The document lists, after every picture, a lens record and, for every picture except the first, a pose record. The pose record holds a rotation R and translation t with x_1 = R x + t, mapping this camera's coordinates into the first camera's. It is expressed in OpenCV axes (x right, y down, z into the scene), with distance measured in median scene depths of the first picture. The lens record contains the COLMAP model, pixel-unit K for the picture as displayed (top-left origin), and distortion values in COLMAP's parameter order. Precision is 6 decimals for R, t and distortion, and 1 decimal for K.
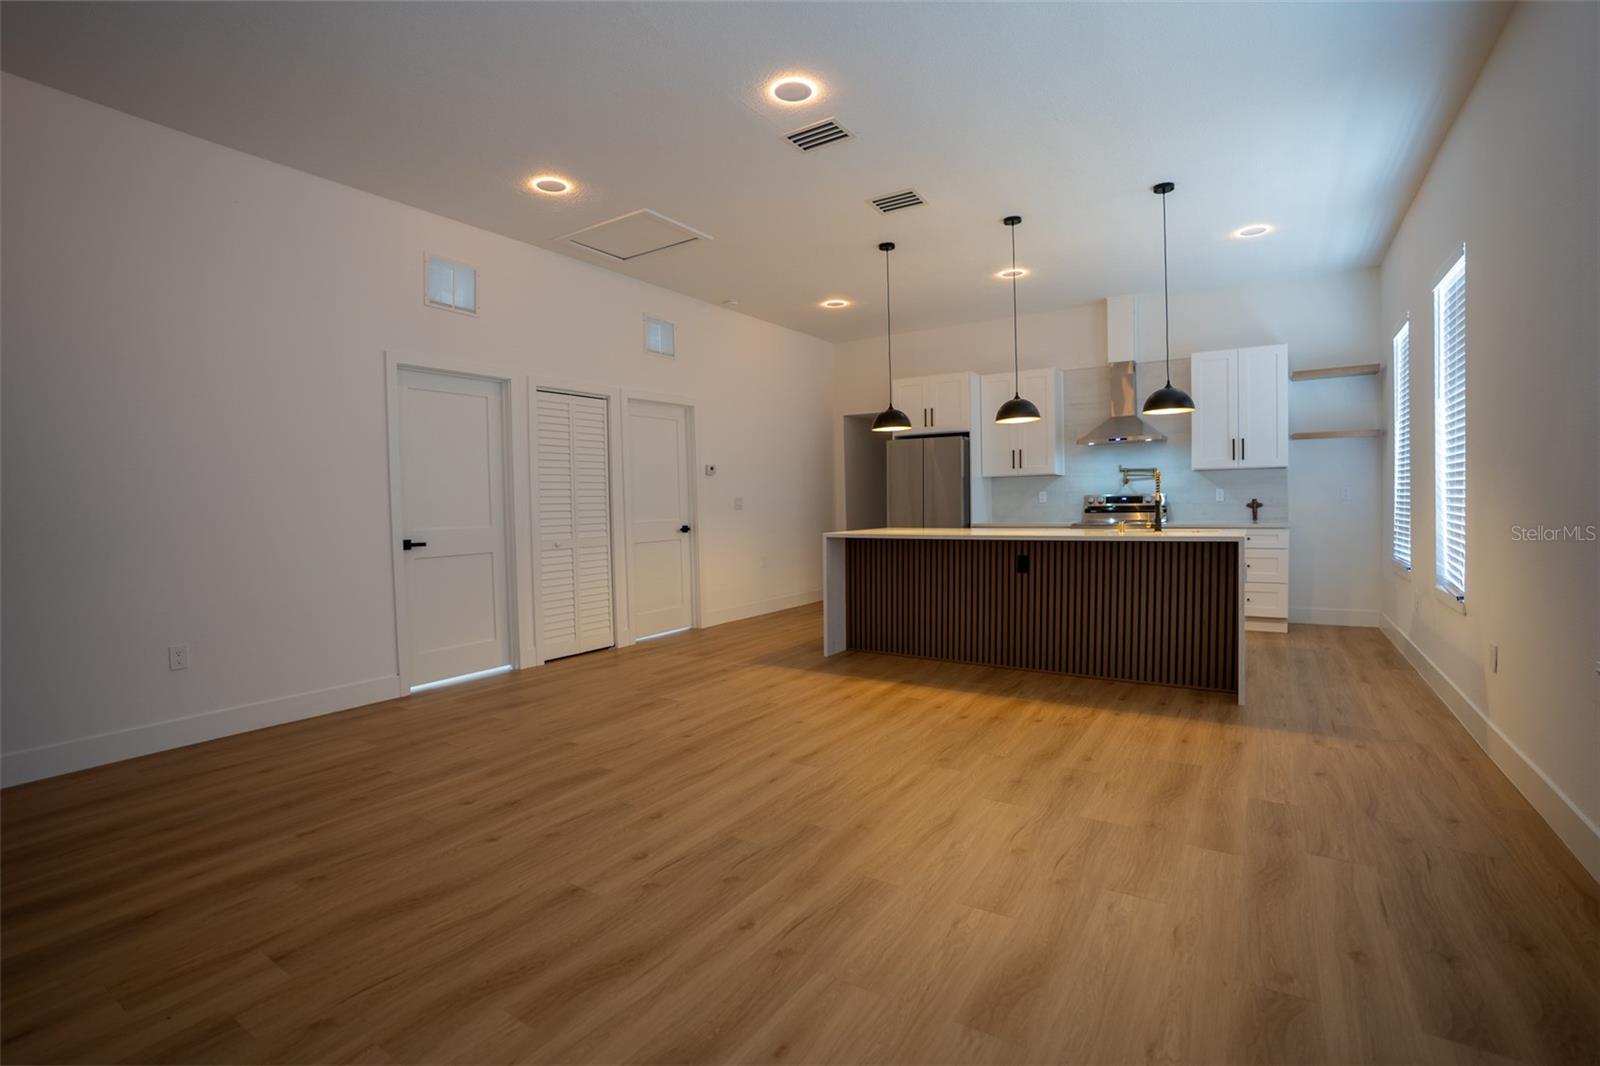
lens RADIAL K [[738.5, 0, 795.6], [0, 738.5, 533.8], [0, 0, 1]] dist [-0.063929, 0.022049]
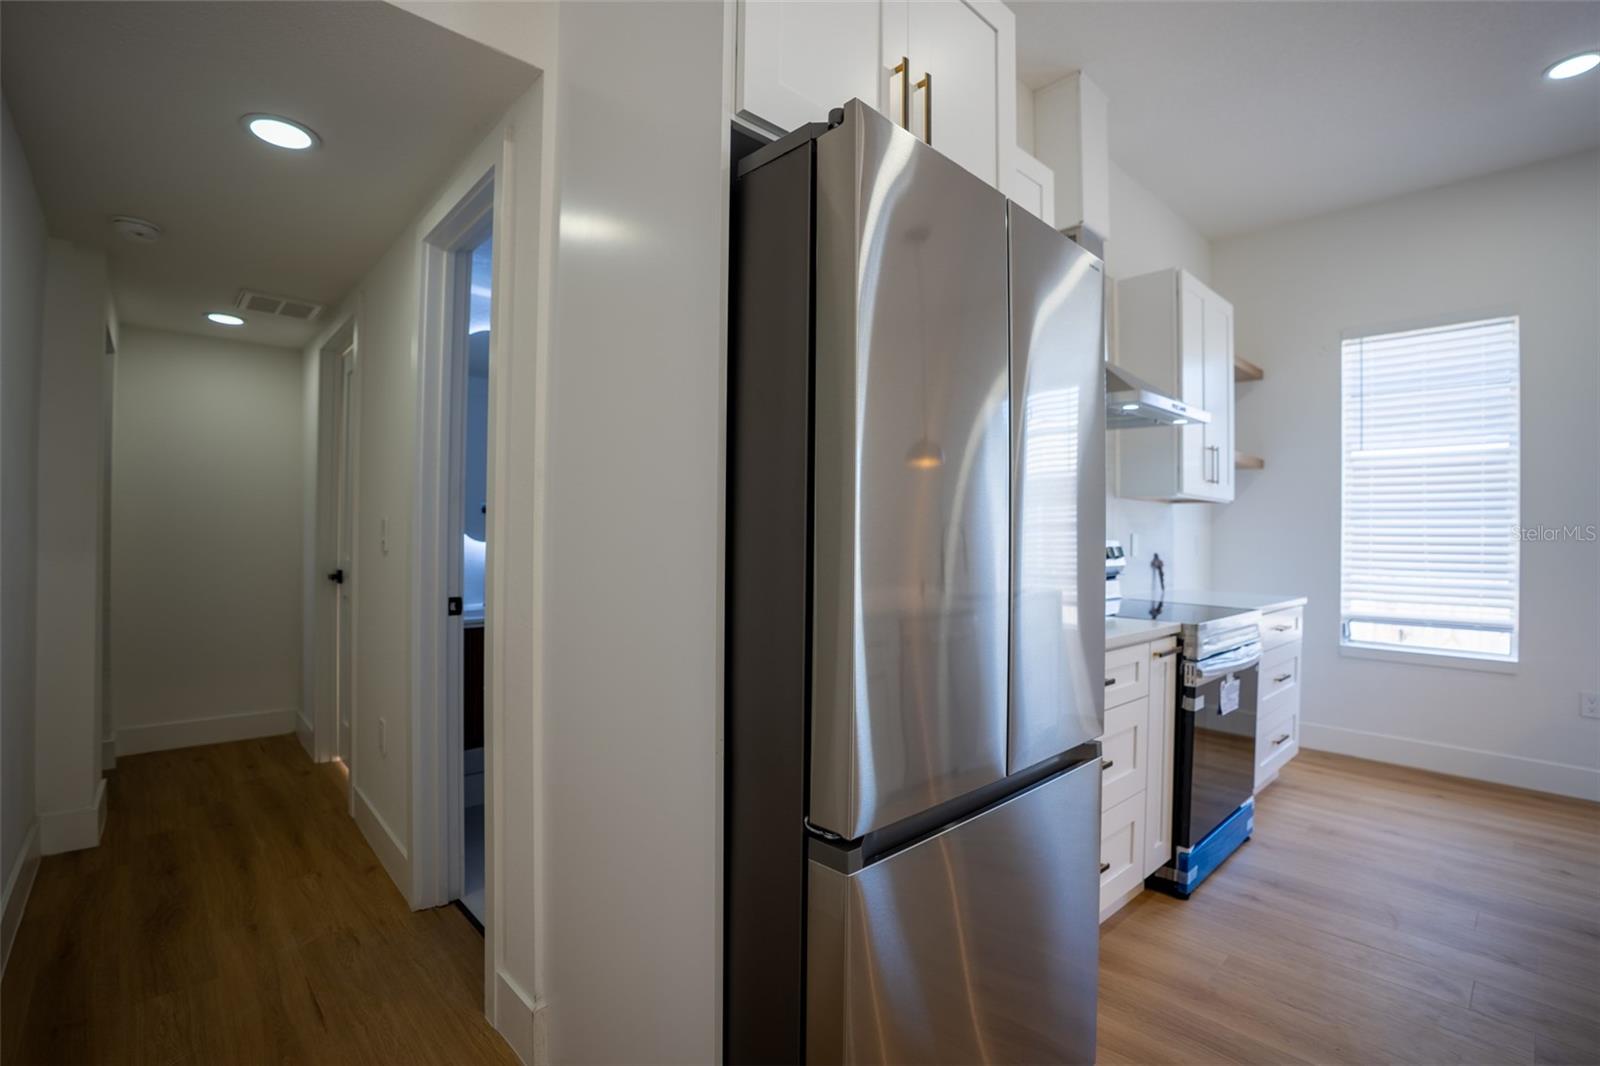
lens RADIAL K [[738.5, 0, 800.5], [0, 738.5, 529.8], [0, 0, 1]] dist [-0.063929, 0.022049]
pose [[0.234300, 0.030051, 0.971700, -0.002624], [0.020507, 0.999147, -0.035845, -0.052280], [-0.971948, 0.028325, 0.233484, 1.147864]]
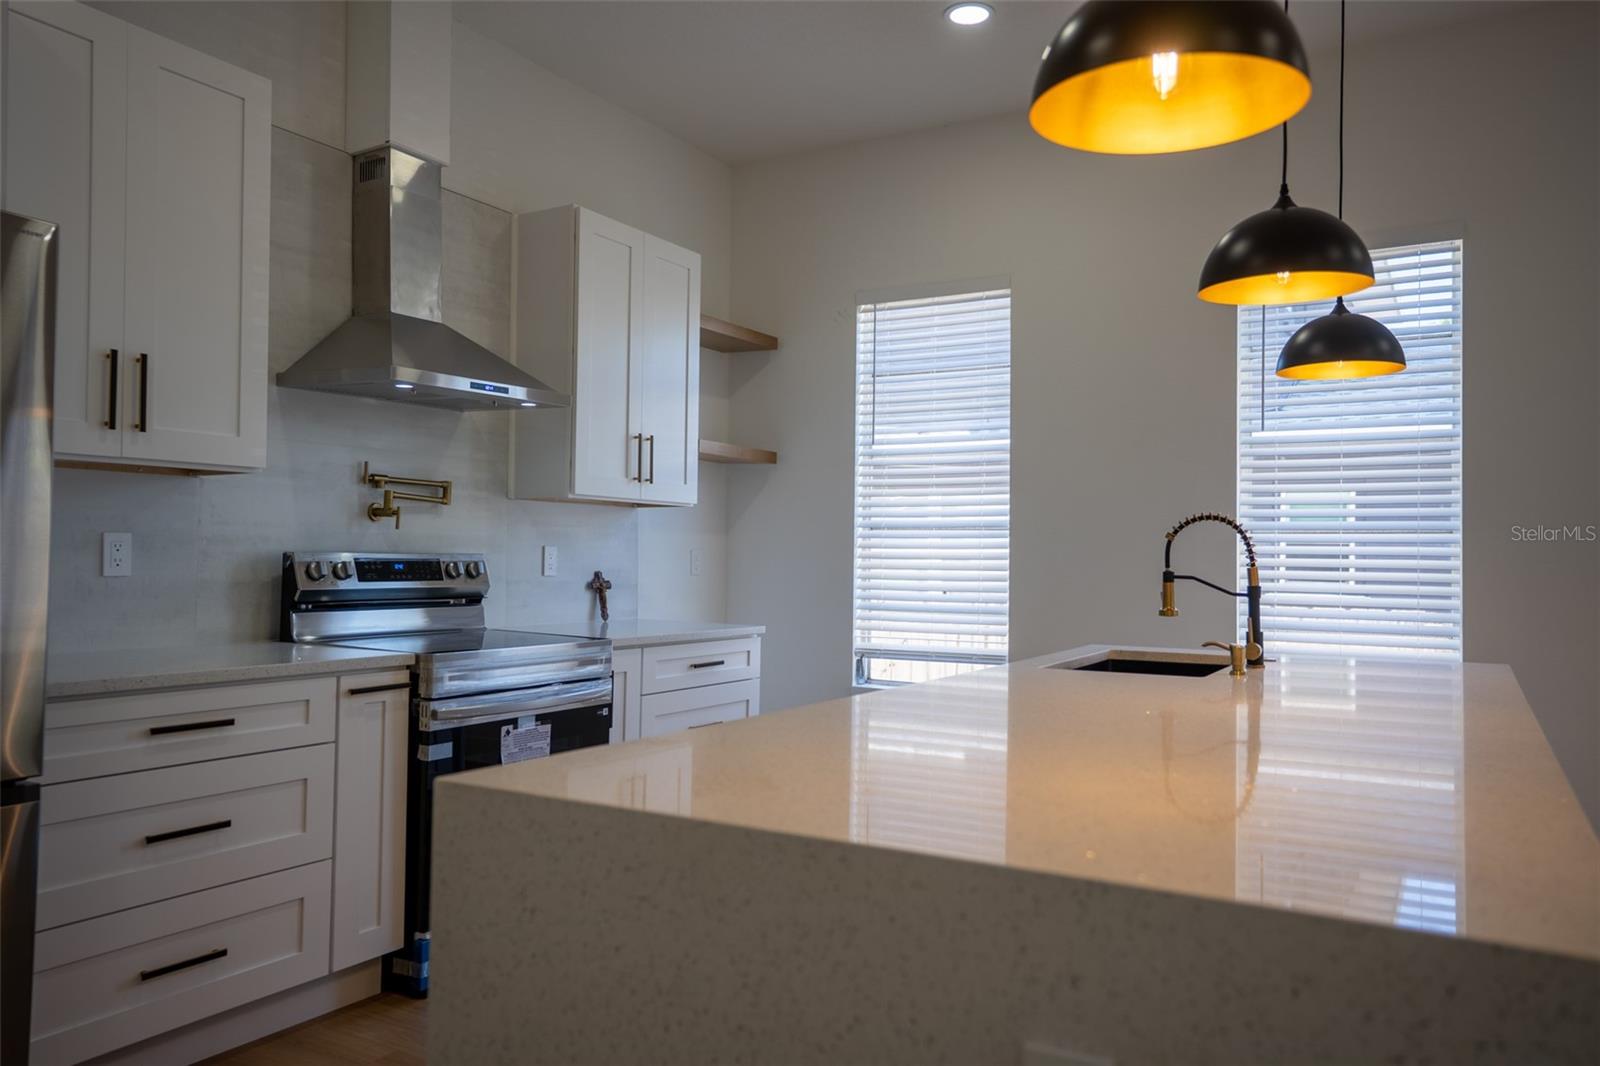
lens RADIAL K [[1148.9, 0, 792.4], [0, 1148.9, 528.5], [0, 0, 1]] dist [0.002413, 0.028690]
pose [[-0.038702, 0.043465, 0.998305, -0.081397], [0.026819, 0.998739, -0.042444, -0.041755], [-0.998891, 0.025131, -0.039819, 0.912681]]
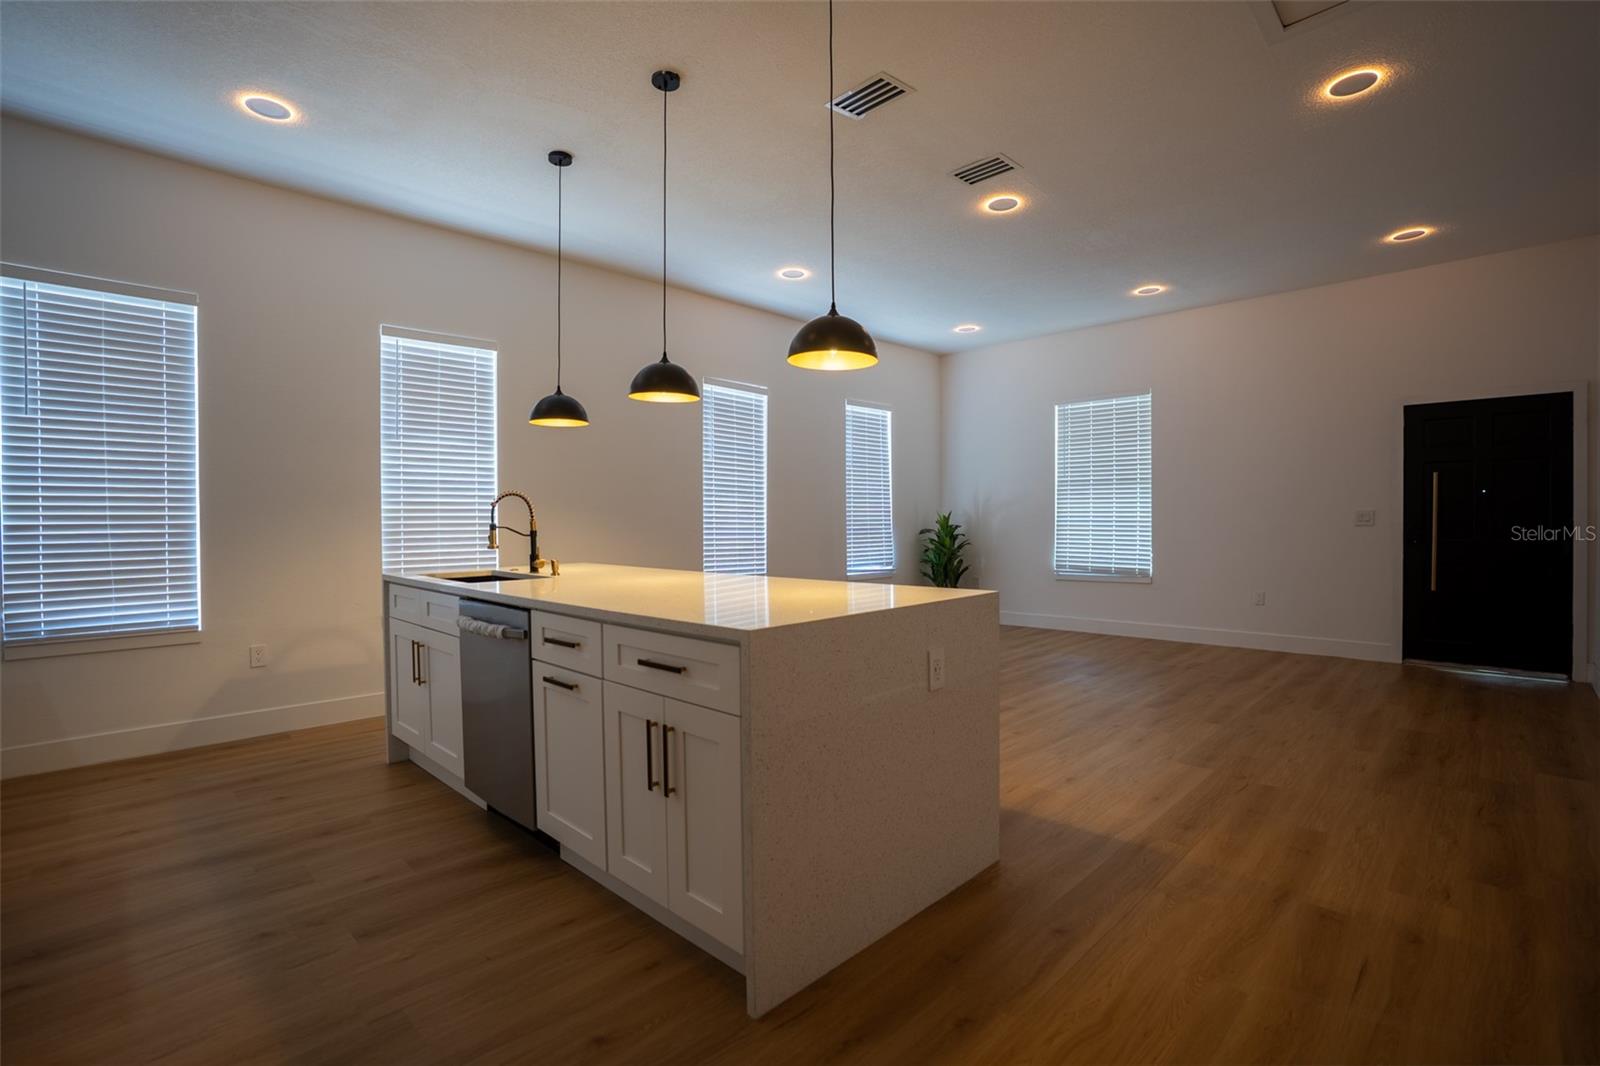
lens RADIAL K [[738.5, 0, 794.1], [0, 738.5, 533.0], [0, 0, 1]] dist [-0.063929, 0.022049]
pose [[-0.977256, 0.022955, 0.210815, 0.052311], [0.035495, 0.997806, 0.055890, -0.055324], [-0.209070, 0.062102, -0.975927, 1.208954]]
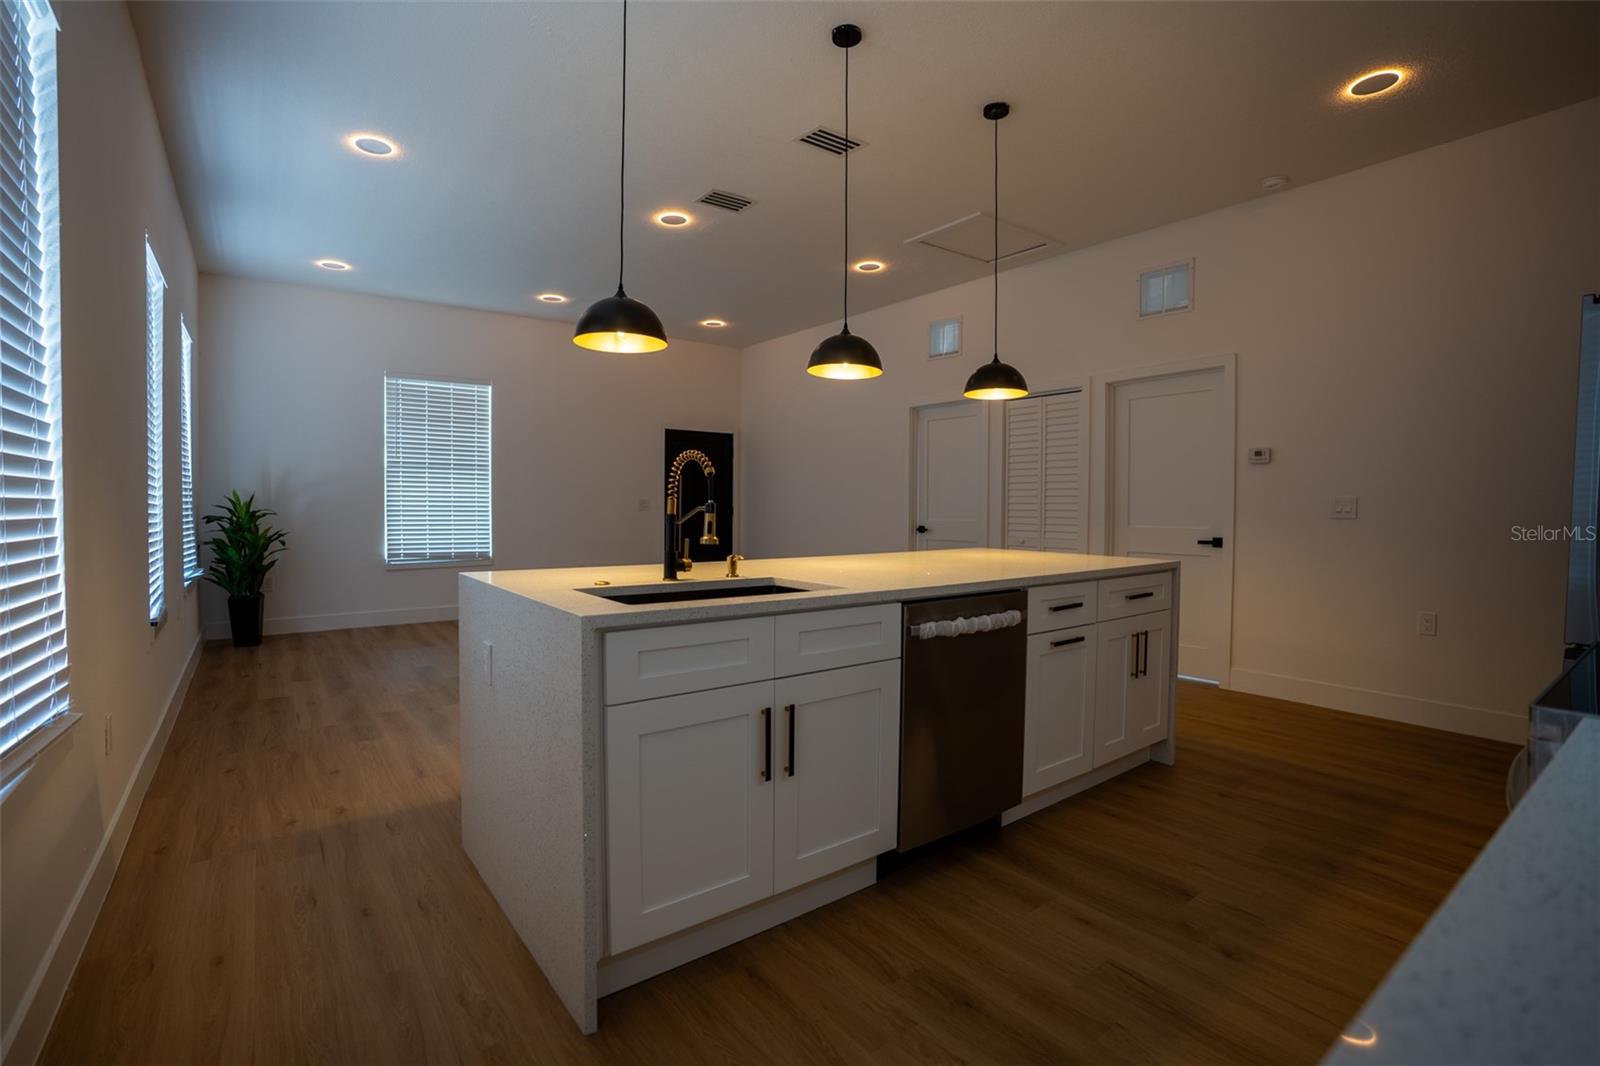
lens RADIAL K [[738.5, 0, 794.6], [0, 738.5, 533.0], [0, 0, 1]] dist [-0.063929, 0.022049]
pose [[-0.345789, 0.054267, -0.936742, 0.663499], [-0.037695, 0.996717, 0.071656, -0.051892], [0.937555, 0.060088, -0.342608, 0.891198]]
